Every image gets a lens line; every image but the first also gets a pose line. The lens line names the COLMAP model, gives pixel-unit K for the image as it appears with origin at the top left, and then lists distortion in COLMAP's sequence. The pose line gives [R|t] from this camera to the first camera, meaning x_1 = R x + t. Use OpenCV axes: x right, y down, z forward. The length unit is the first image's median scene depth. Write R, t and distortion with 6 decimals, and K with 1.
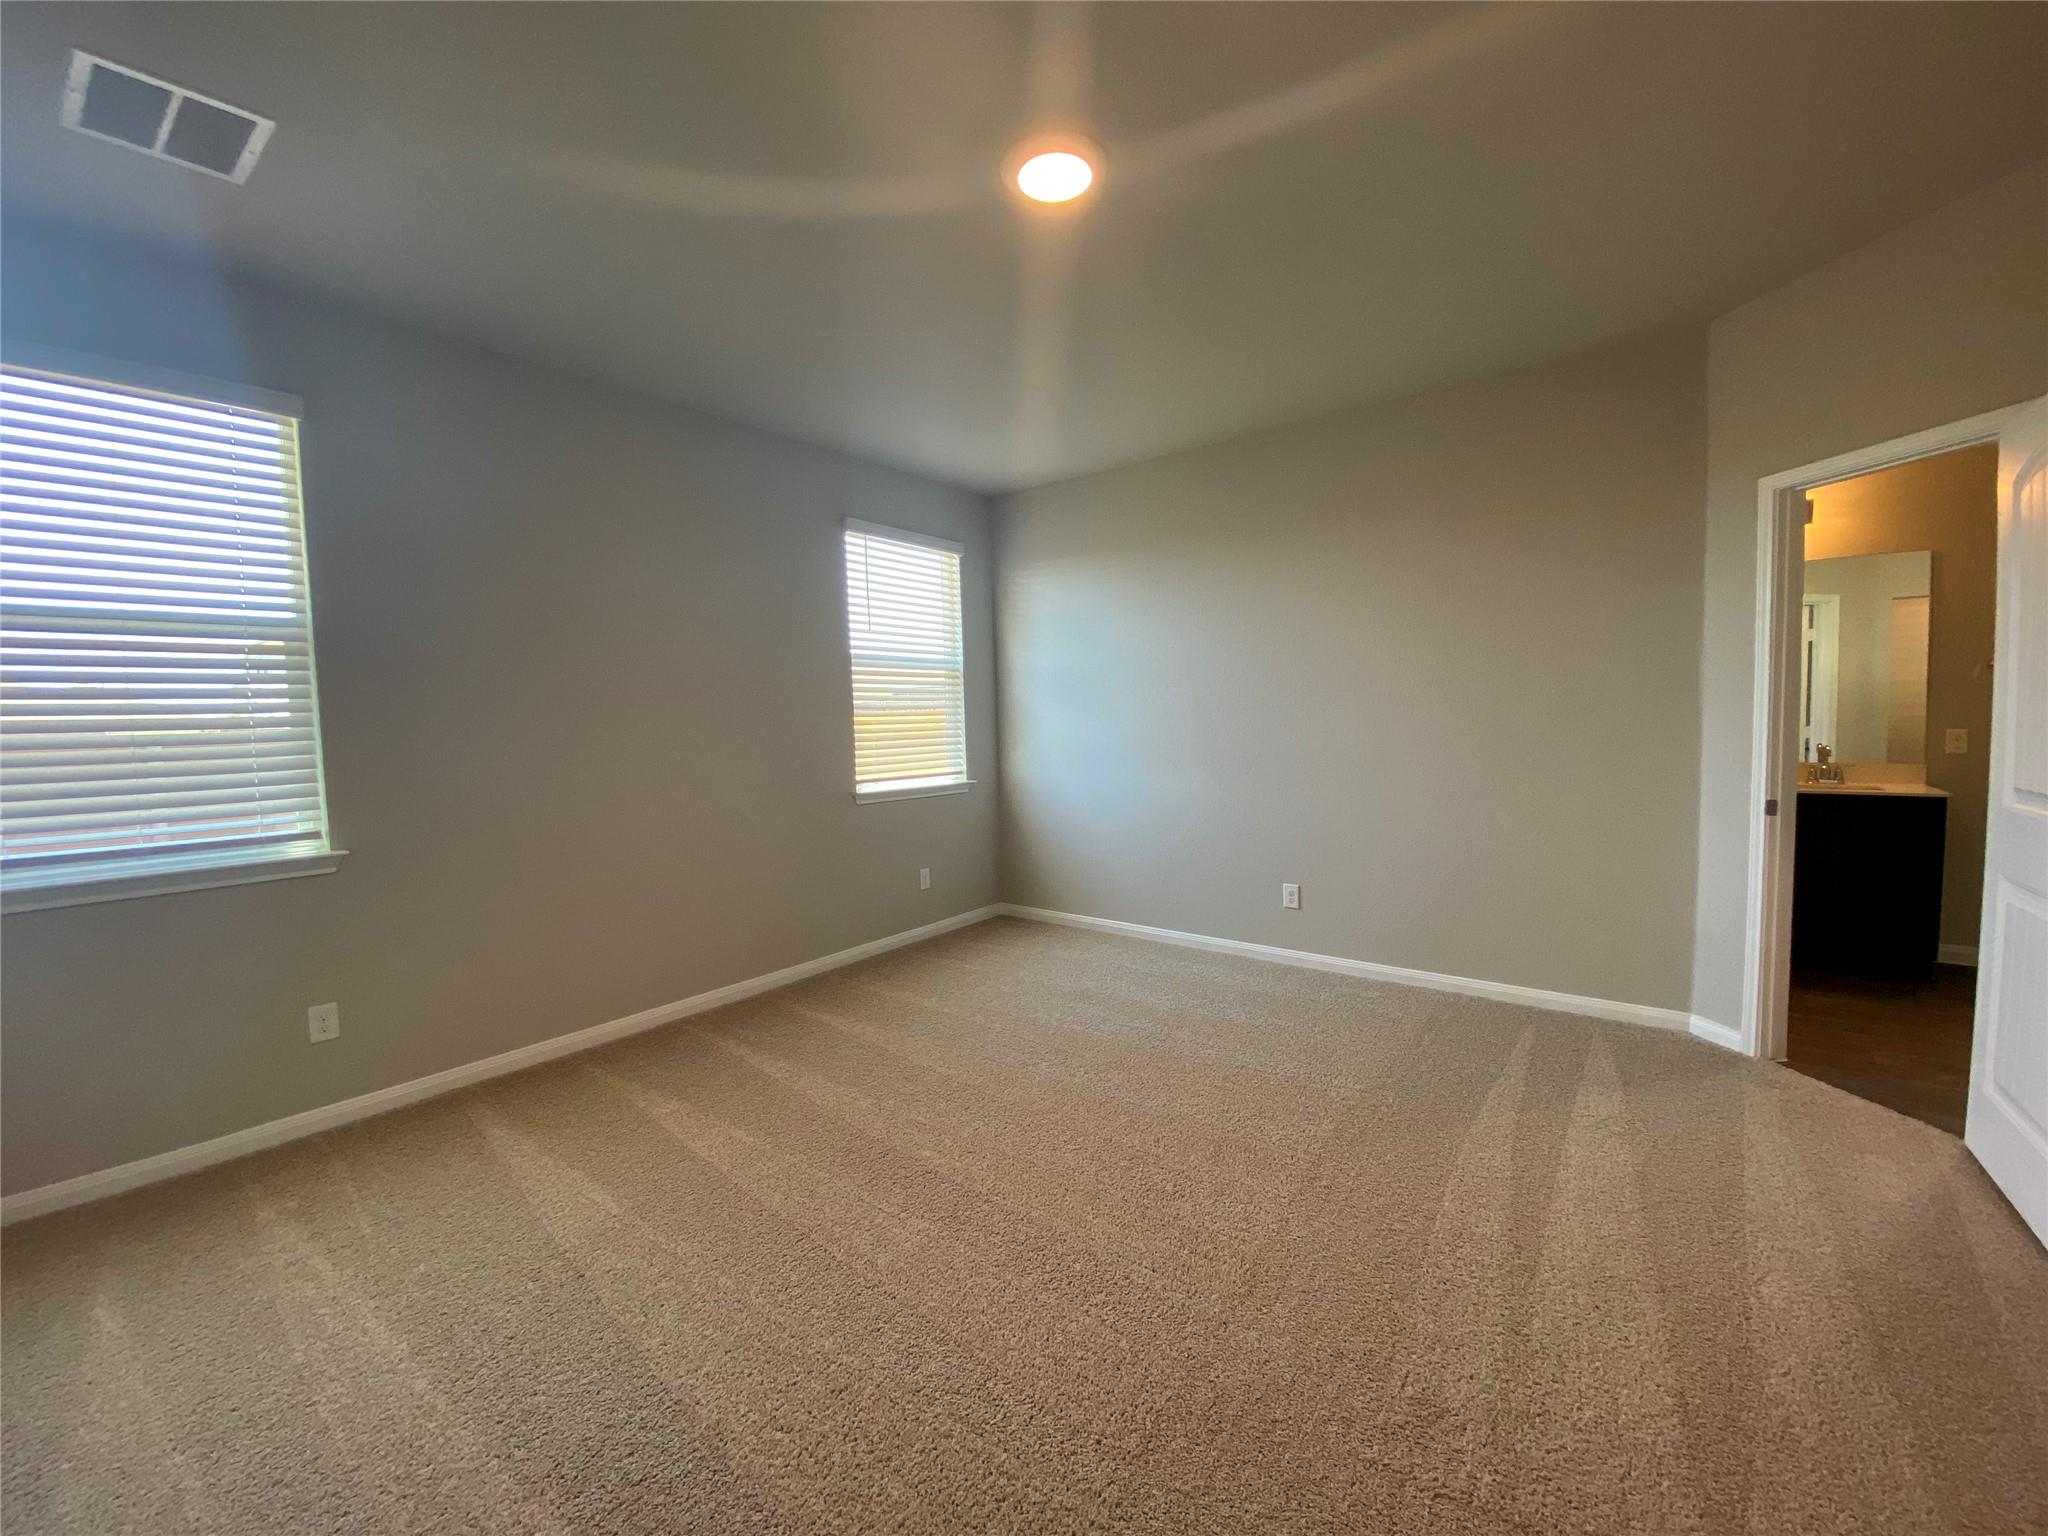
lens RADIAL K [[820.2, 0, 1024.3], [0, 820.2, 772.8], [0, 0, 1]] dist [0.048732, -0.037284]
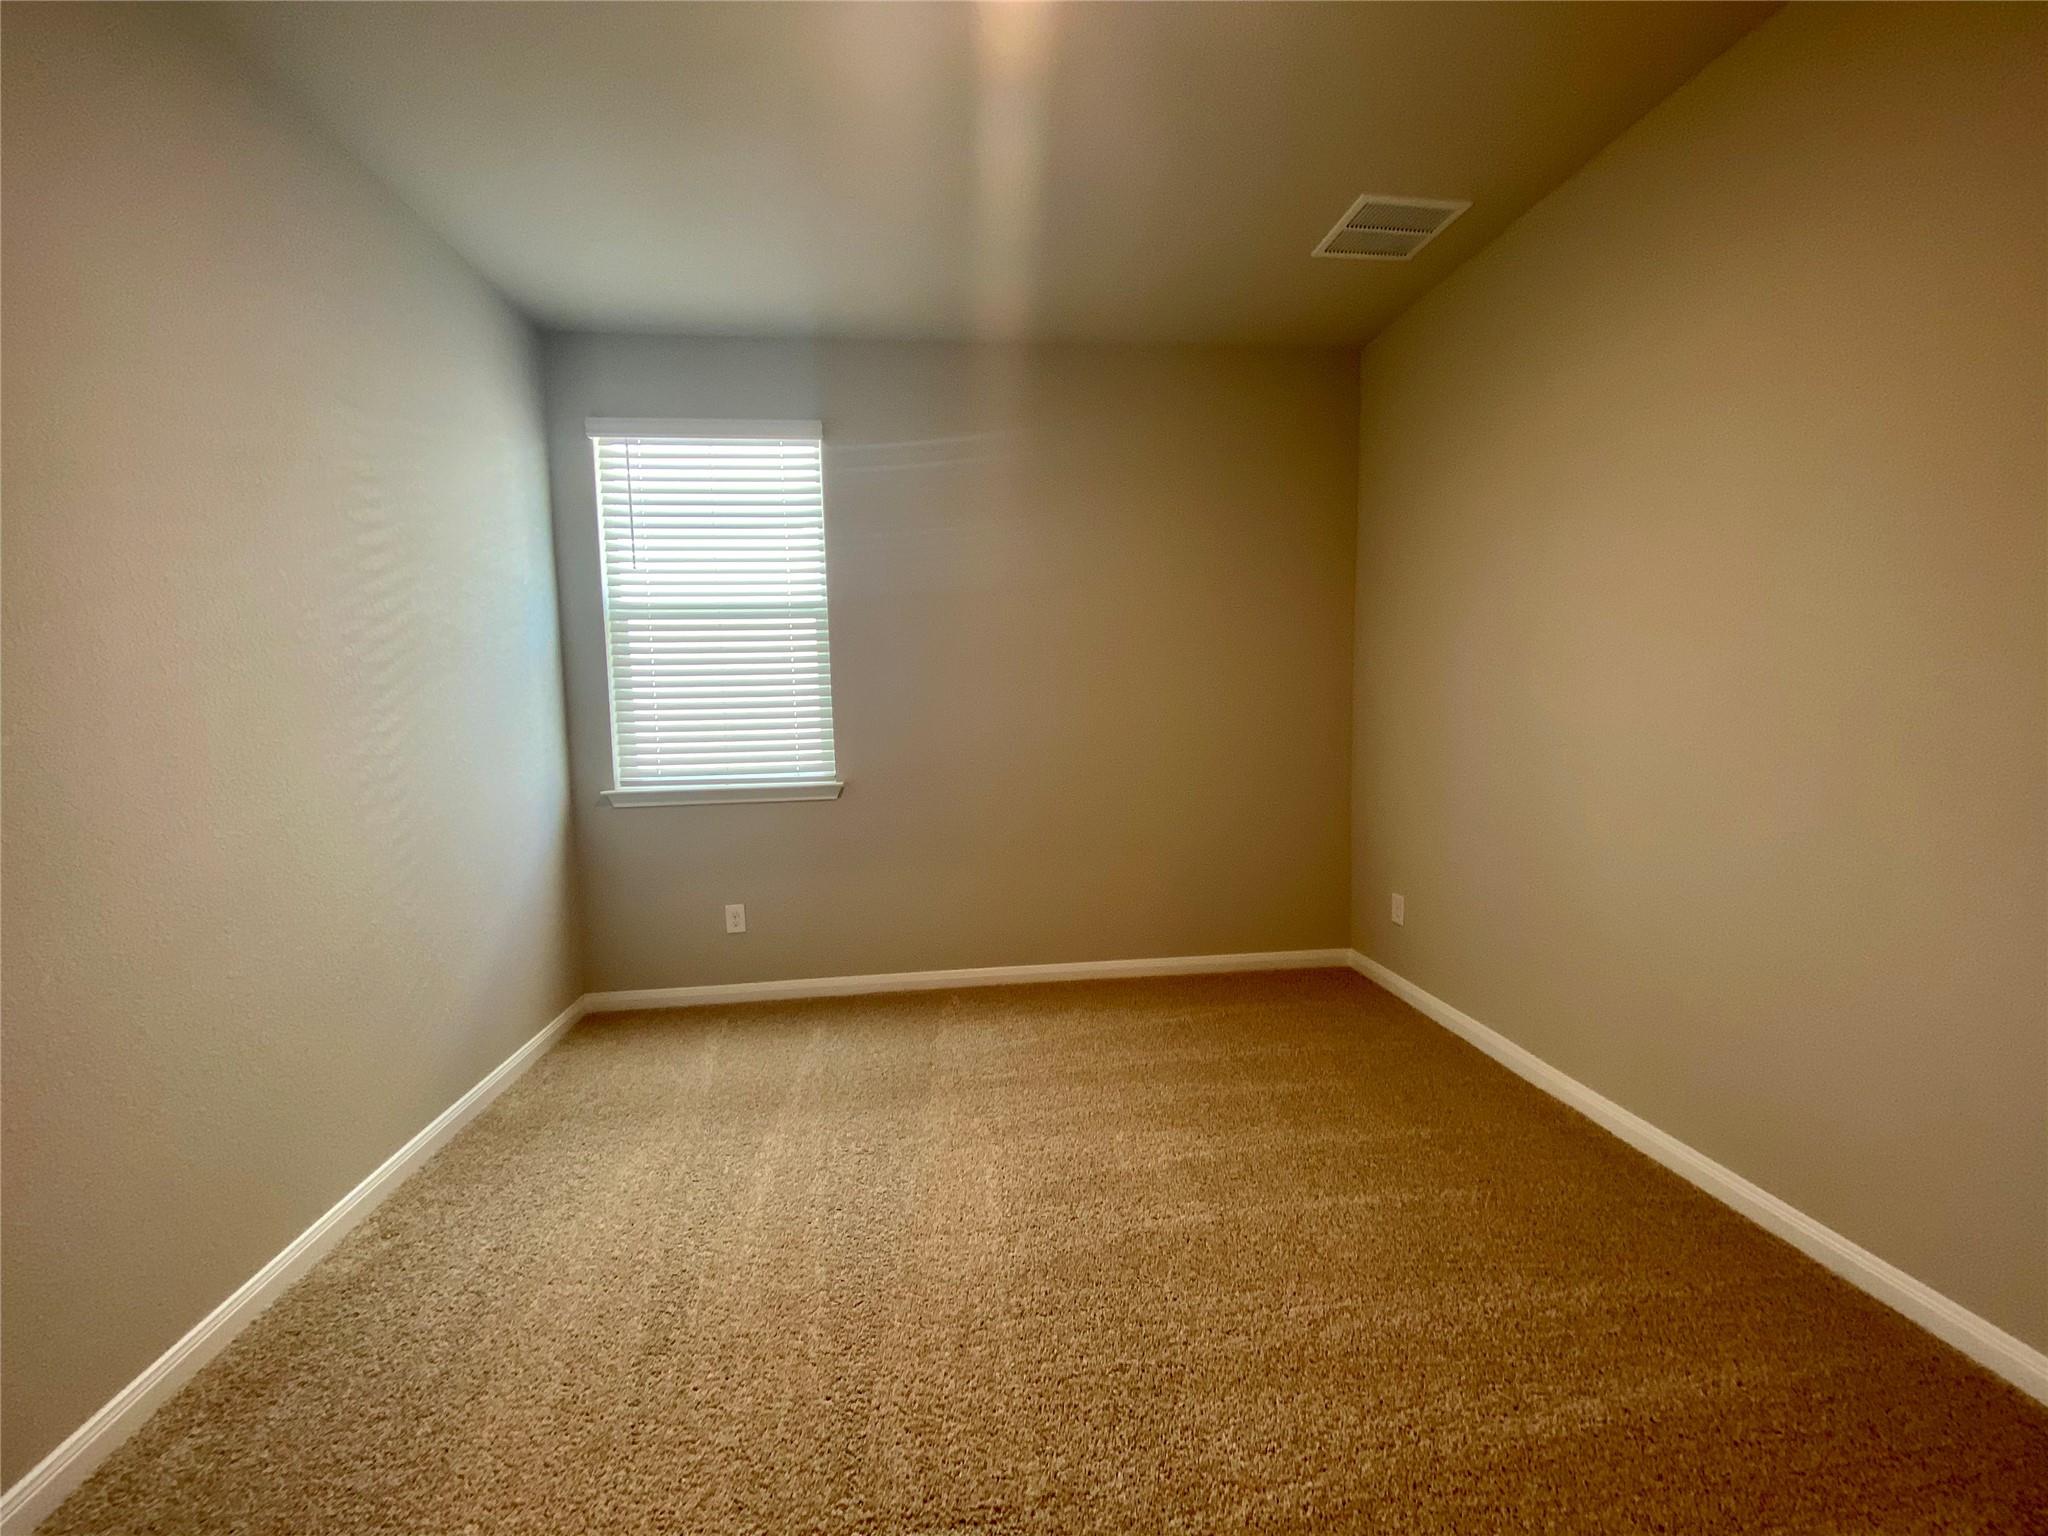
lens RADIAL K [[820.2, 0, 1024.3], [0, 820.2, 772.8], [0, 0, 1]] dist [0.048732, -0.037284]
pose [[0.703567, 0.081836, -0.705901, 0.324139], [-0.041992, 0.996399, 0.073660, -0.033713], [0.709387, -0.022182, 0.704470, 0.393572]]
